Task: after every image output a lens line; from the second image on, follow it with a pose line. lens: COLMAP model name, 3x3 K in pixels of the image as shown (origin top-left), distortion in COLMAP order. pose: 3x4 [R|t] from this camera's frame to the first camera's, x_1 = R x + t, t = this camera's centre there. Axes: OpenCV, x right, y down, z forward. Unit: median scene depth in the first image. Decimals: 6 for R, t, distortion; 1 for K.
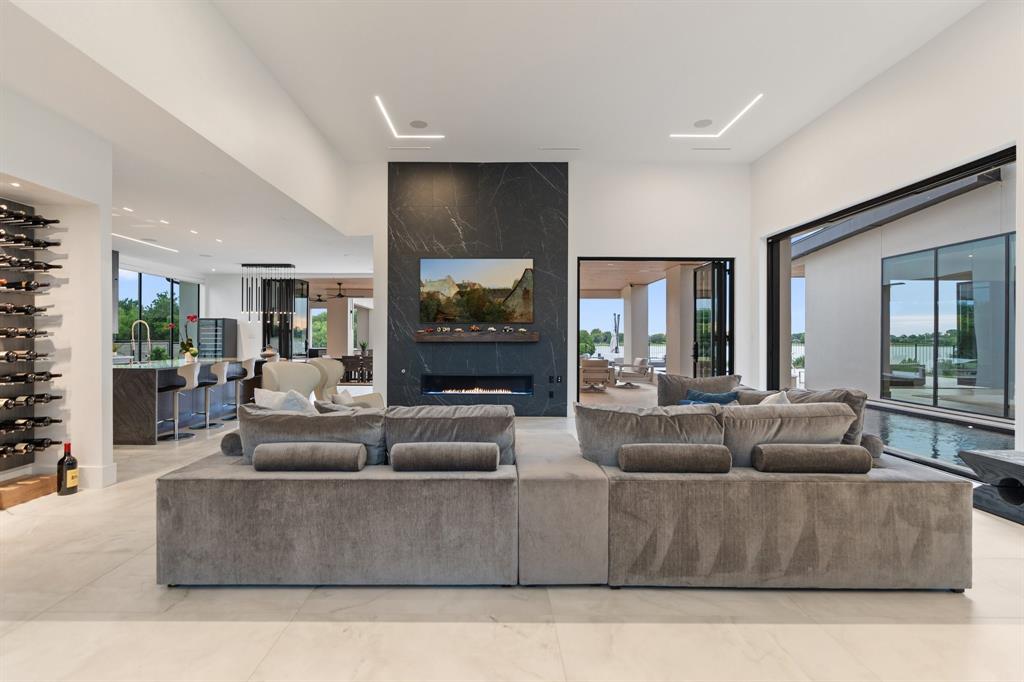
lens RADIAL K [[521.1, 0, 512.0], [0, 521.1, 341.0], [0, 0, 1]] dist [0.001562, 0.000385]
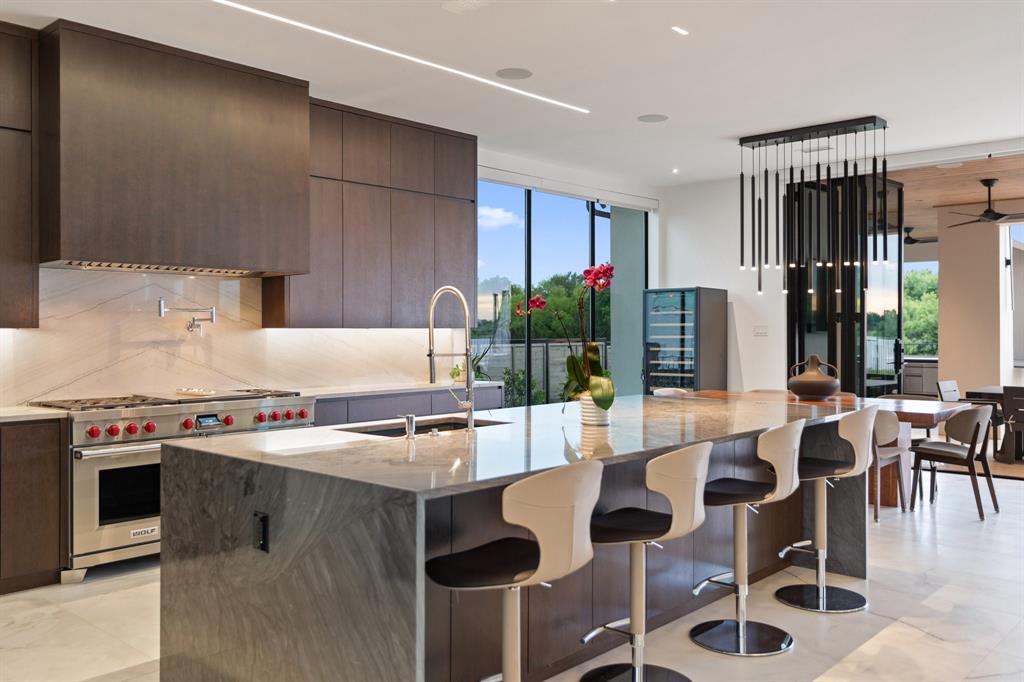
lens RADIAL K [[855.8, 0, 511.8], [0, 855.8, 327.6], [0, 0, 1]] dist [0.001918, 0.001619]
pose [[0.749170, -0.008561, -0.662323, -0.220843], [0.004211, 0.999958, -0.008162, -0.007503], [0.662365, 0.003325, 0.749174, 0.405432]]
